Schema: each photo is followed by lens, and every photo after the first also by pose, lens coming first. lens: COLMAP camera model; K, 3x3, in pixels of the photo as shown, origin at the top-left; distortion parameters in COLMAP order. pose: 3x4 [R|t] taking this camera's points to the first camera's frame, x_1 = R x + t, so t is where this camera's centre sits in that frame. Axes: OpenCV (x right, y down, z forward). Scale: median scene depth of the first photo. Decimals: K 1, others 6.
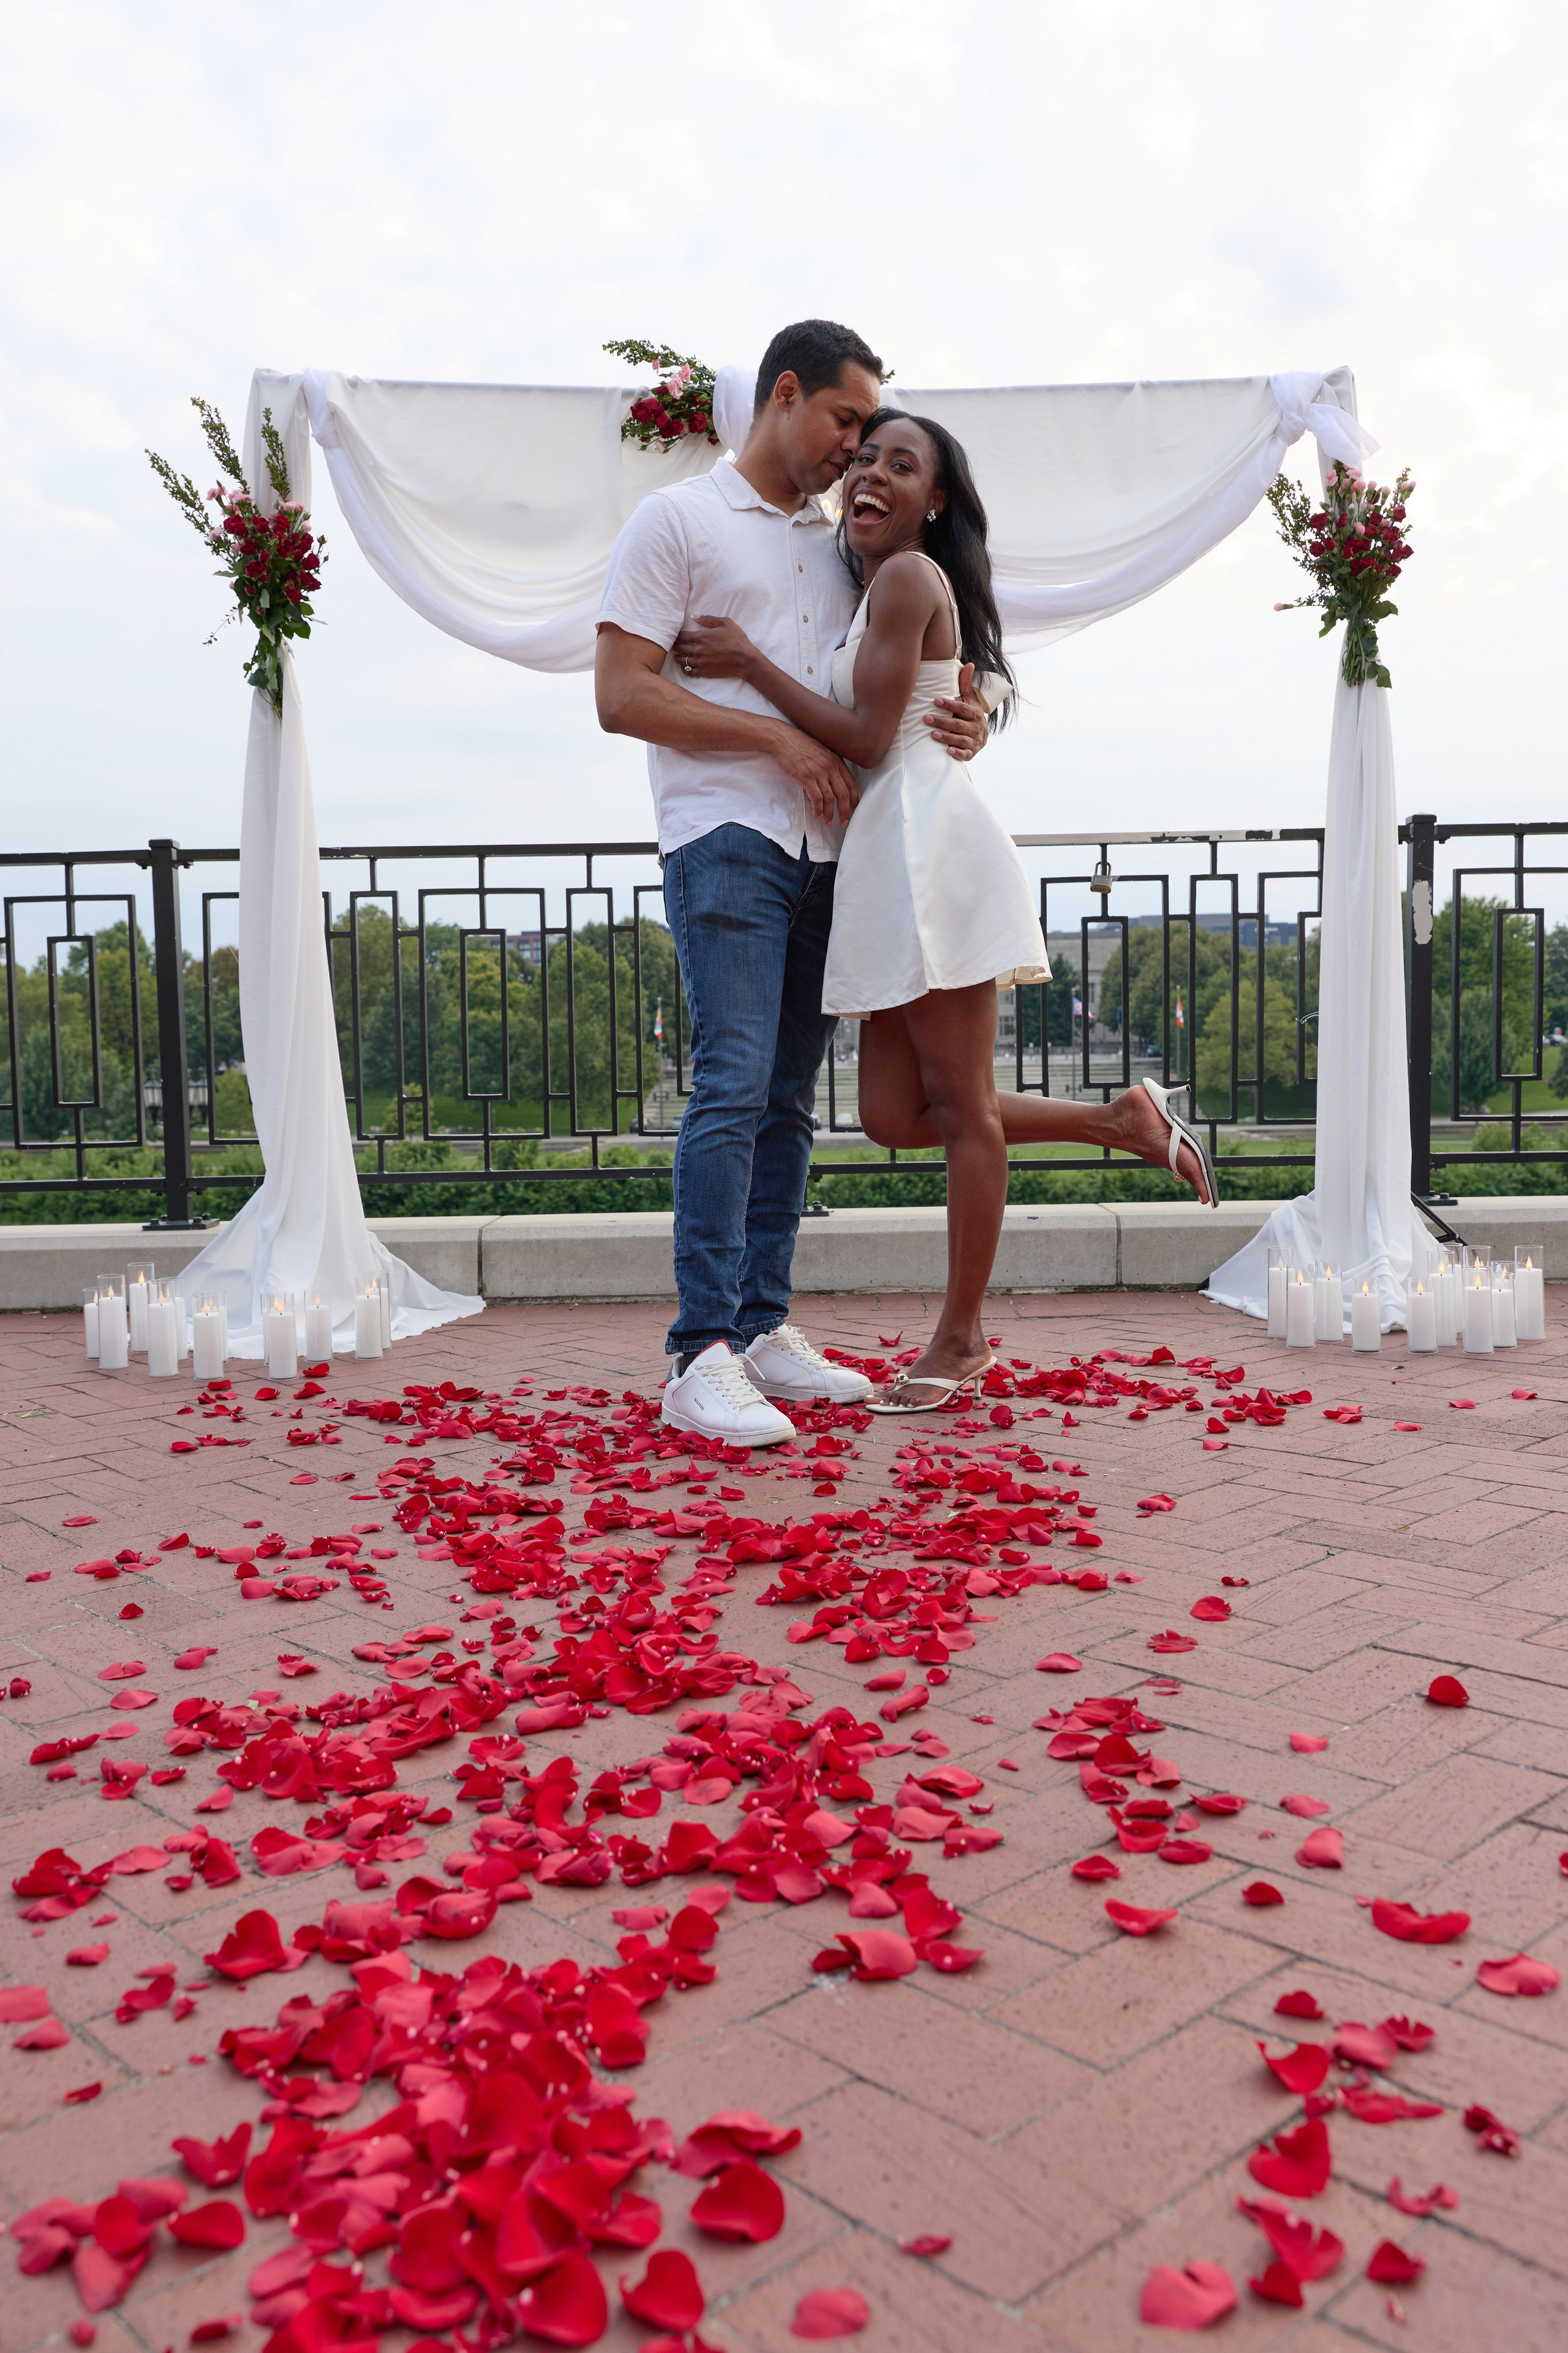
lens RADIAL K [[1871.1, 0, 776.7], [0, 1871.1, 1171.8], [0, 0, 1]] dist [-0.000001, 0.000309]
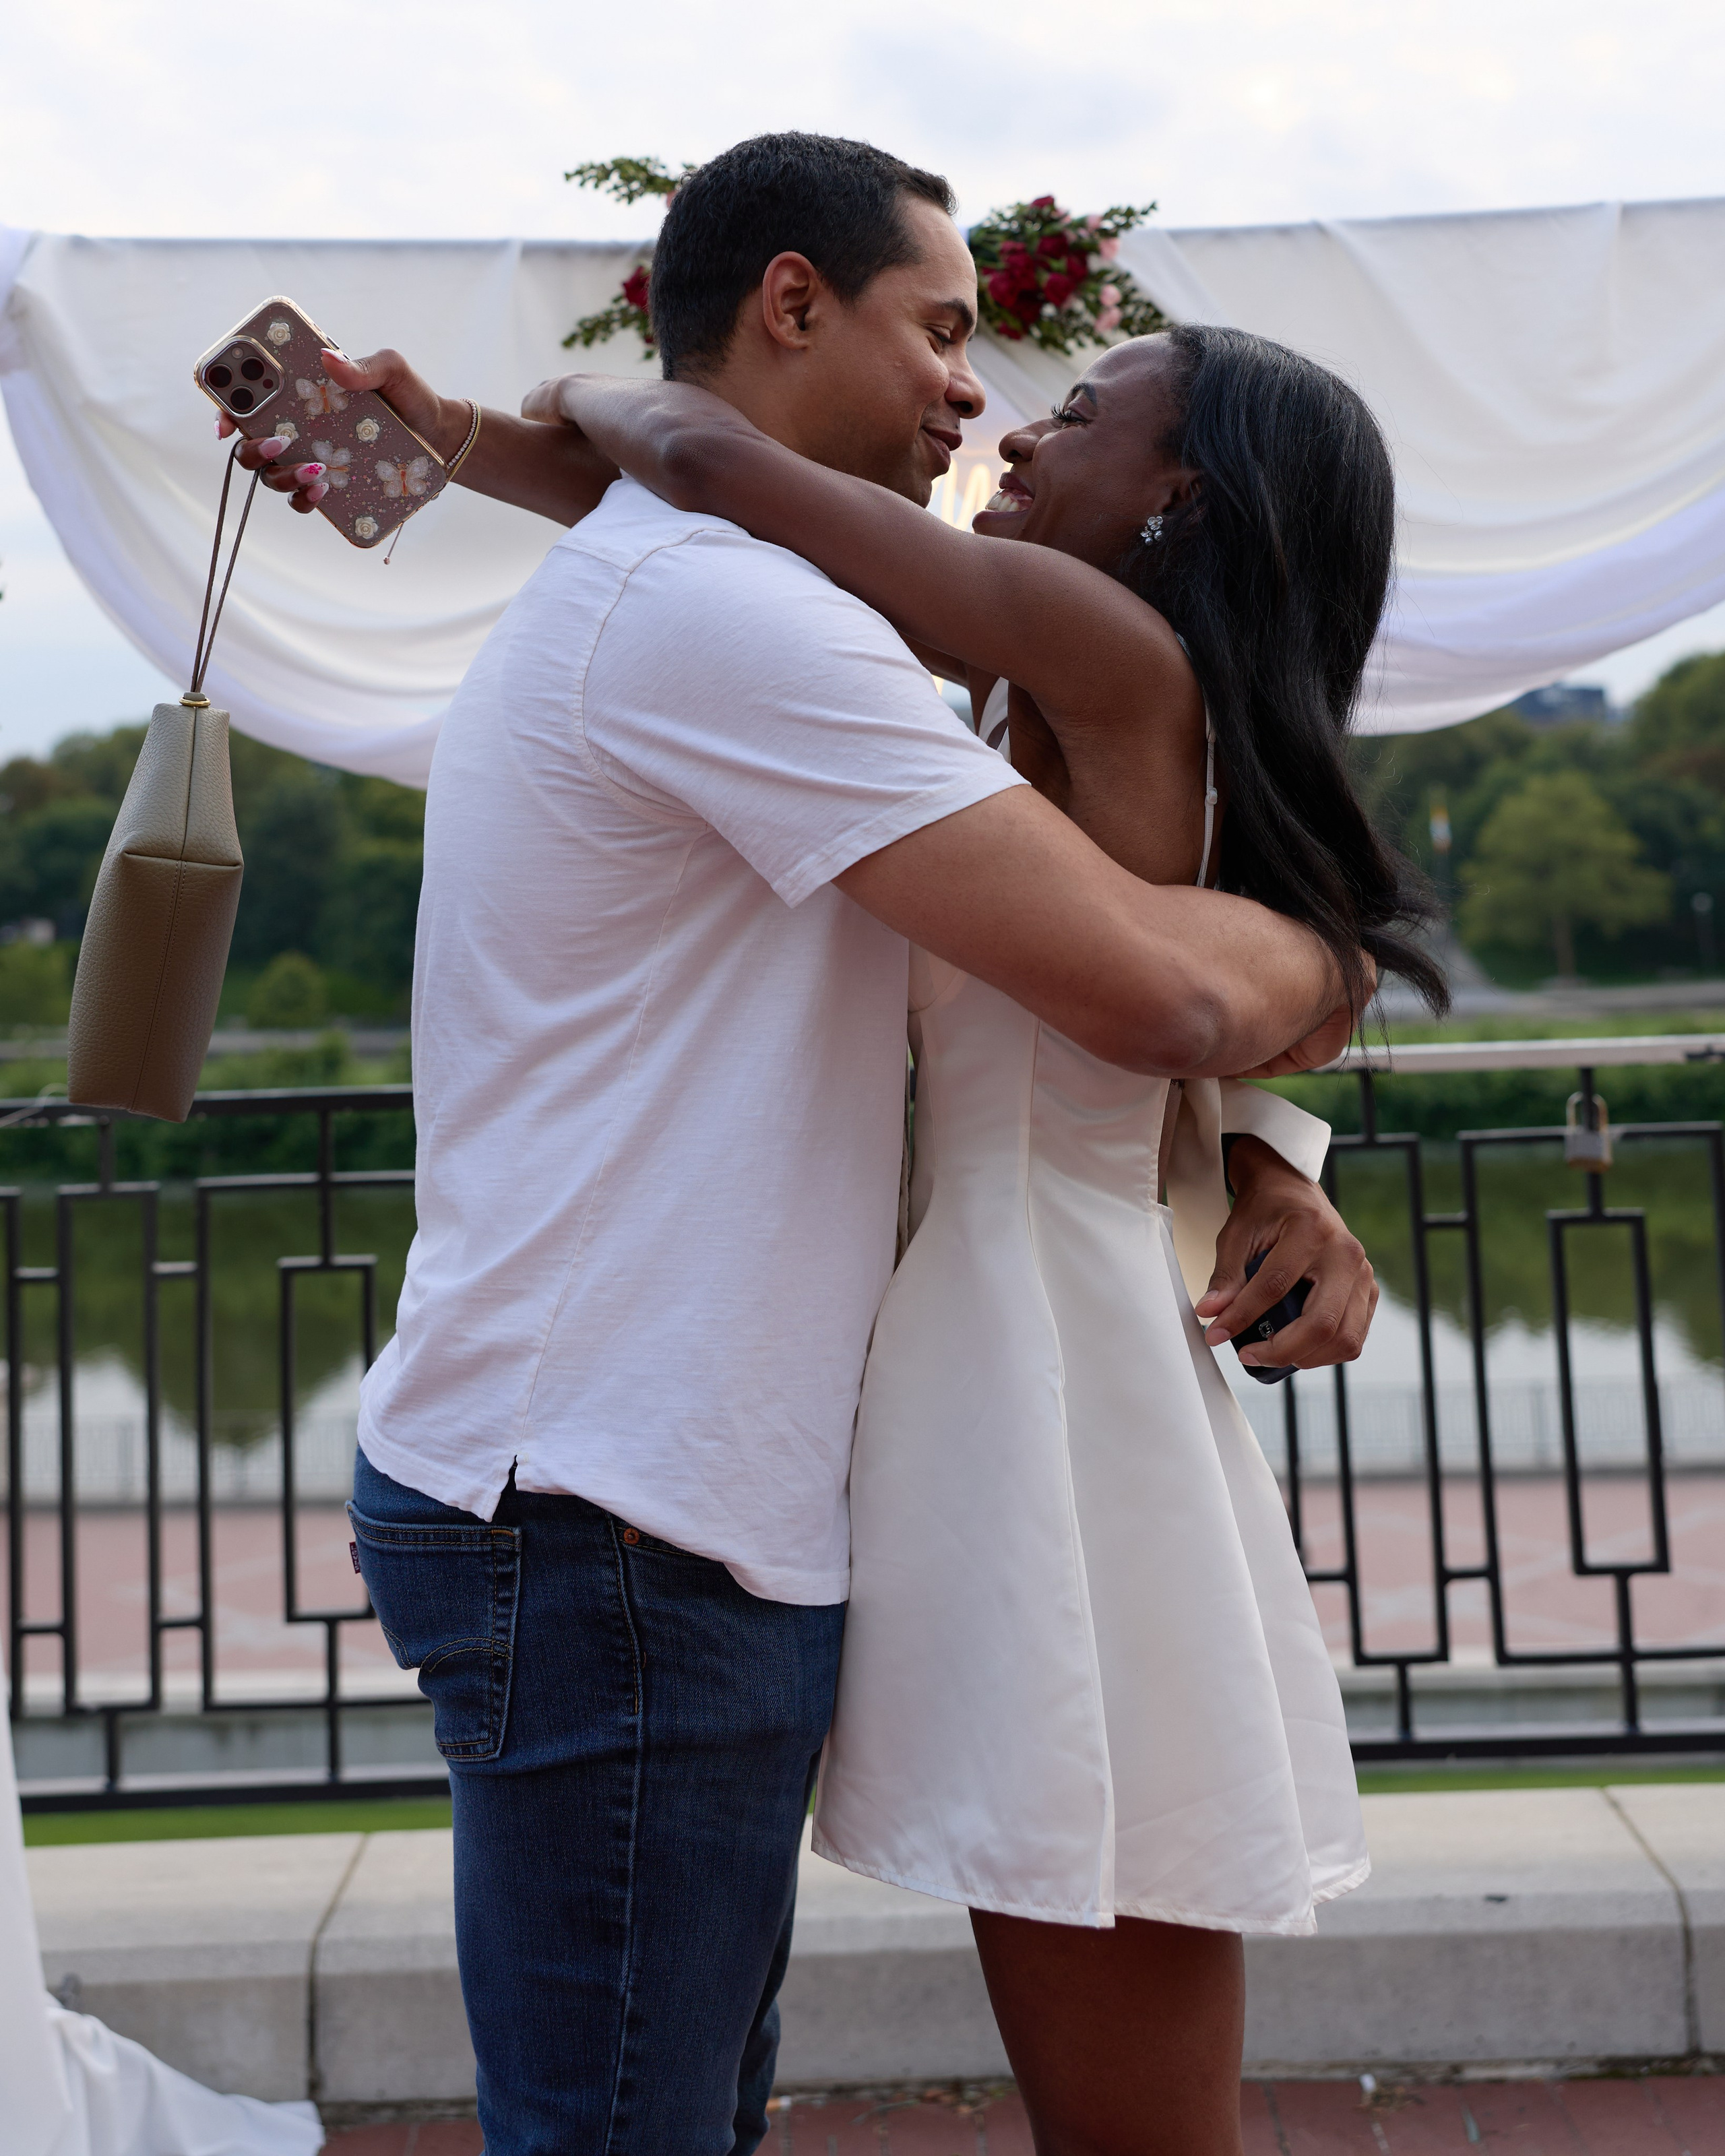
lens RADIAL K [[2783.8, 0, 796.4], [0, 2783.8, 616.6], [0, 0, 1]] dist [-0.004369, 0.023081]
pose [[0.999703, -0.020980, -0.012416, -0.024807], [0.018699, 0.986681, -0.161591, -0.202715], [0.015640, 0.161311, 0.986780, 0.291371]]
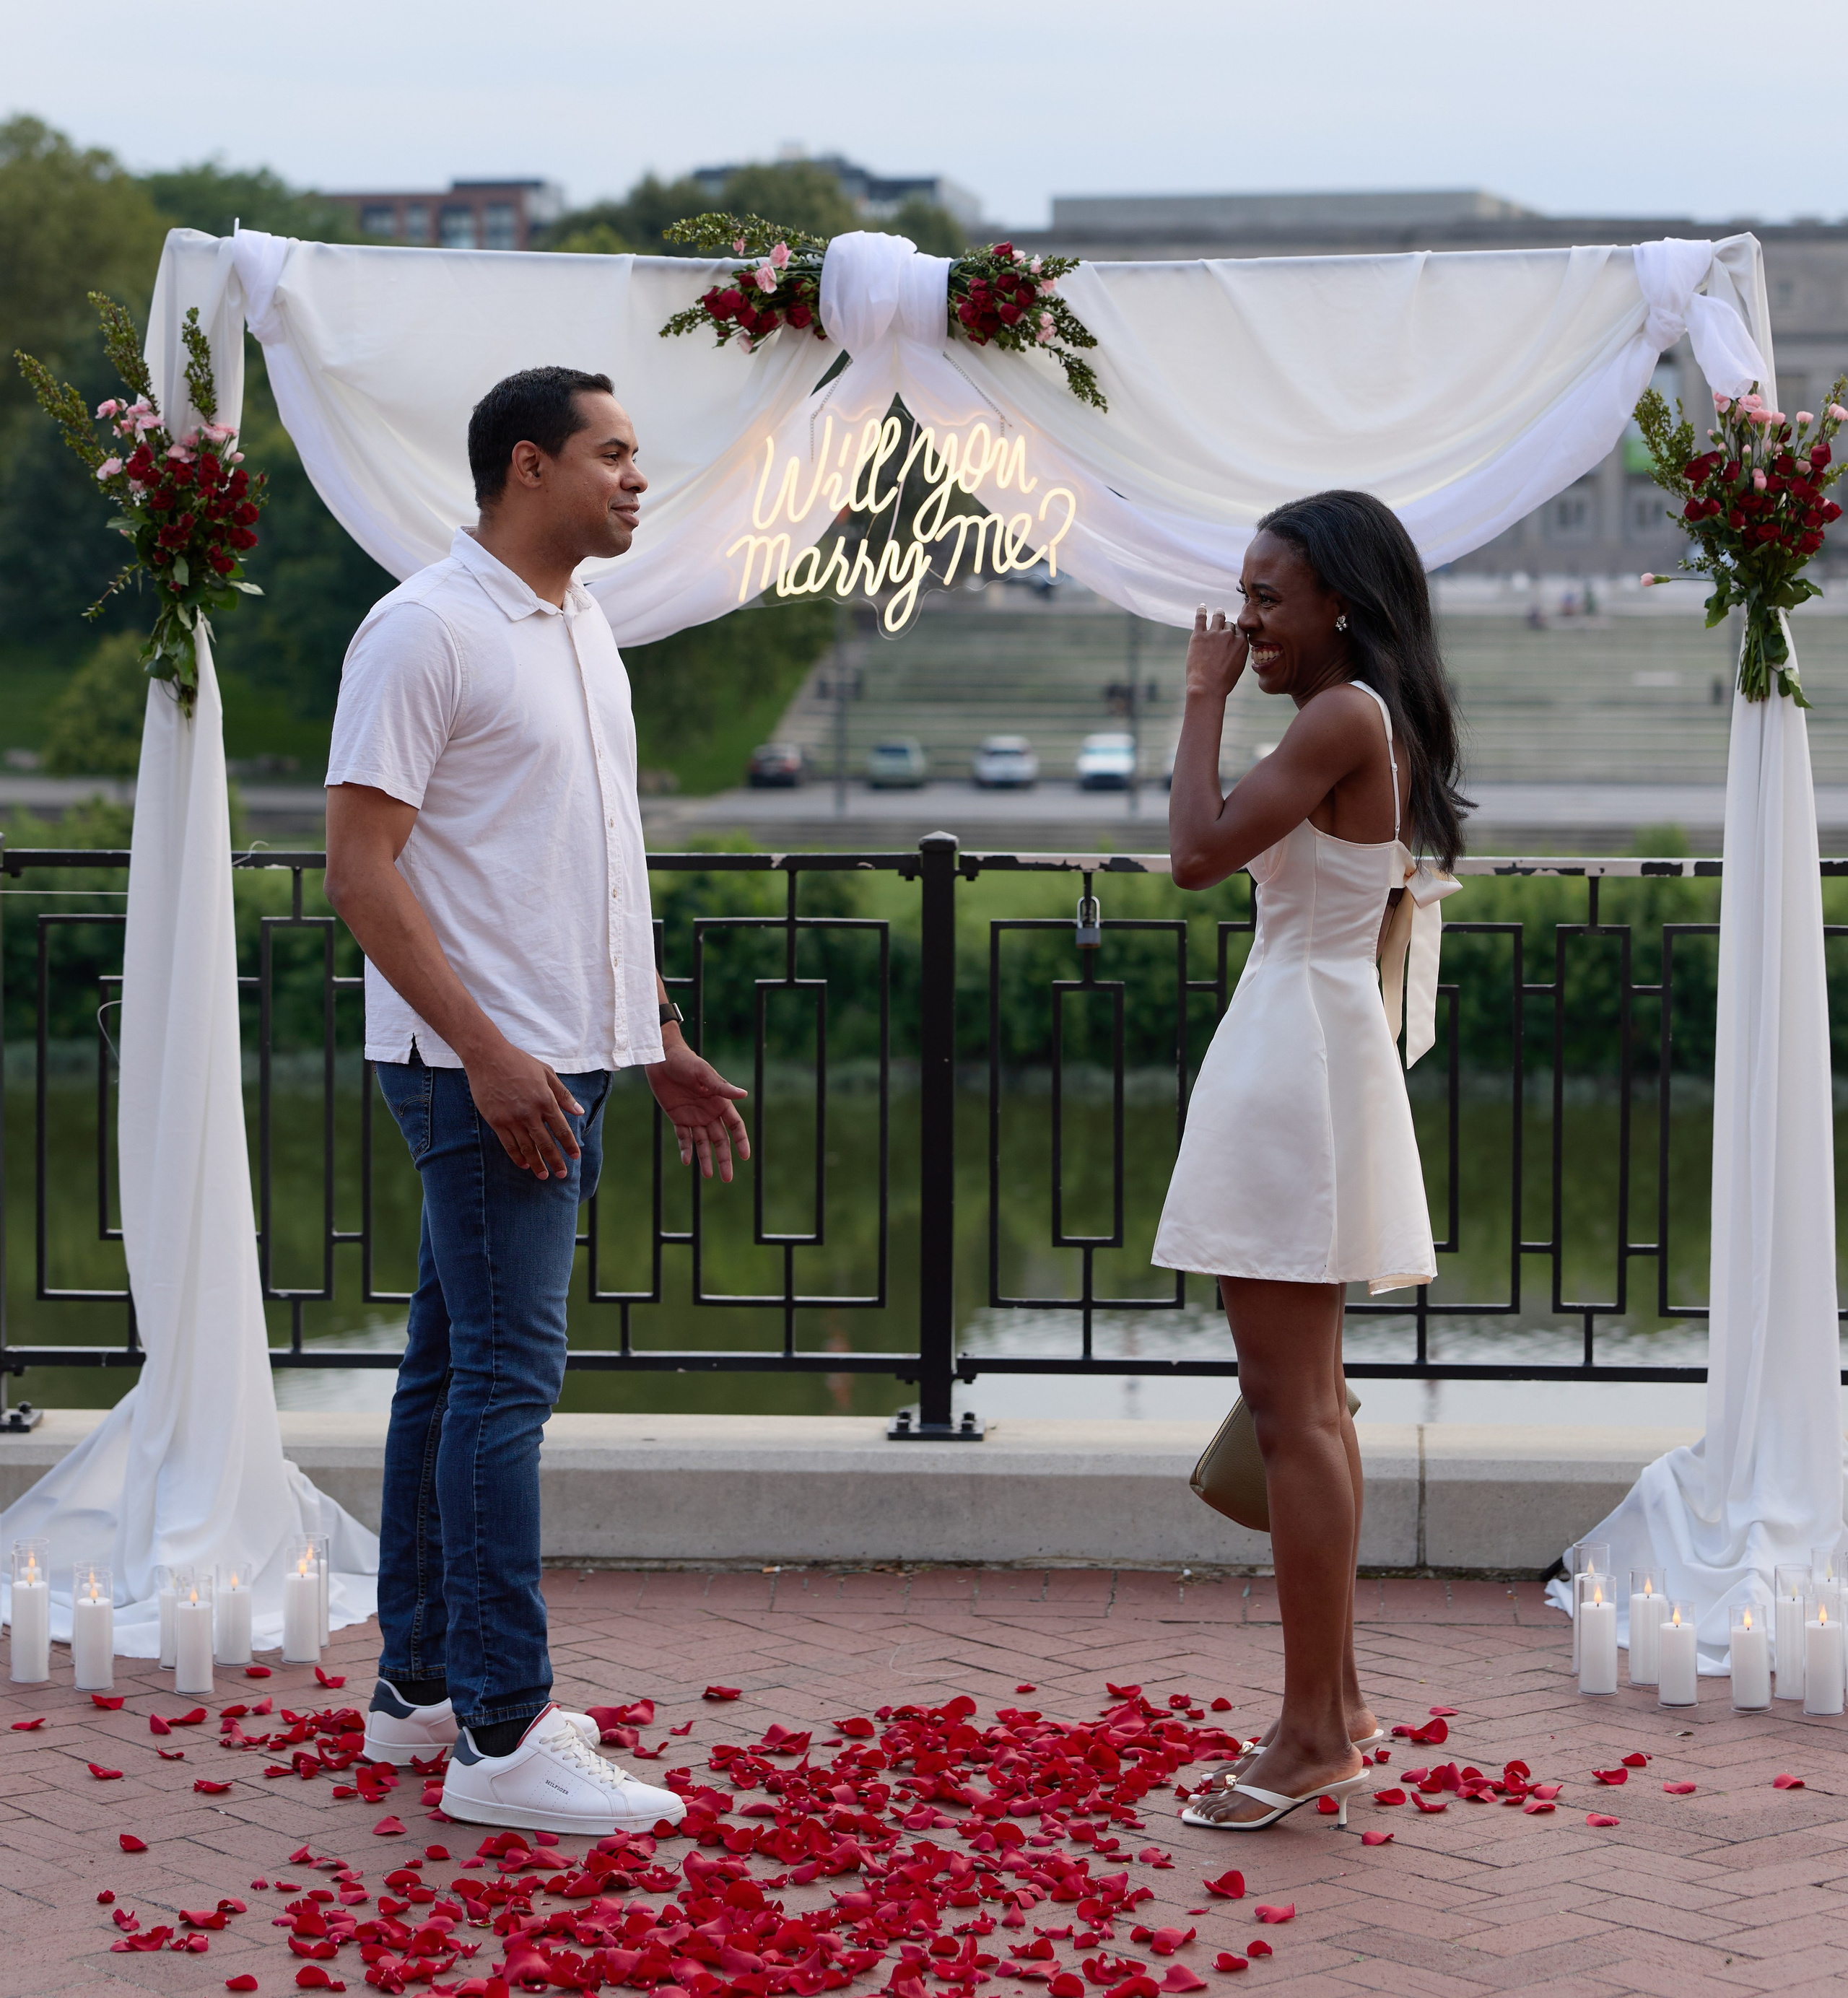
lens RADIAL K [[5519.3, 0, 839.9], [0, 5519.3, 640.5], [0, 0, 1]] dist [0.012433, -0.268703]
pose [[0.997805, 0.021724, -0.062555, 0.104965], [-0.024509, 0.998726, -0.044107, -0.190985], [0.061517, 0.045544, 0.997066, -1.046942]]
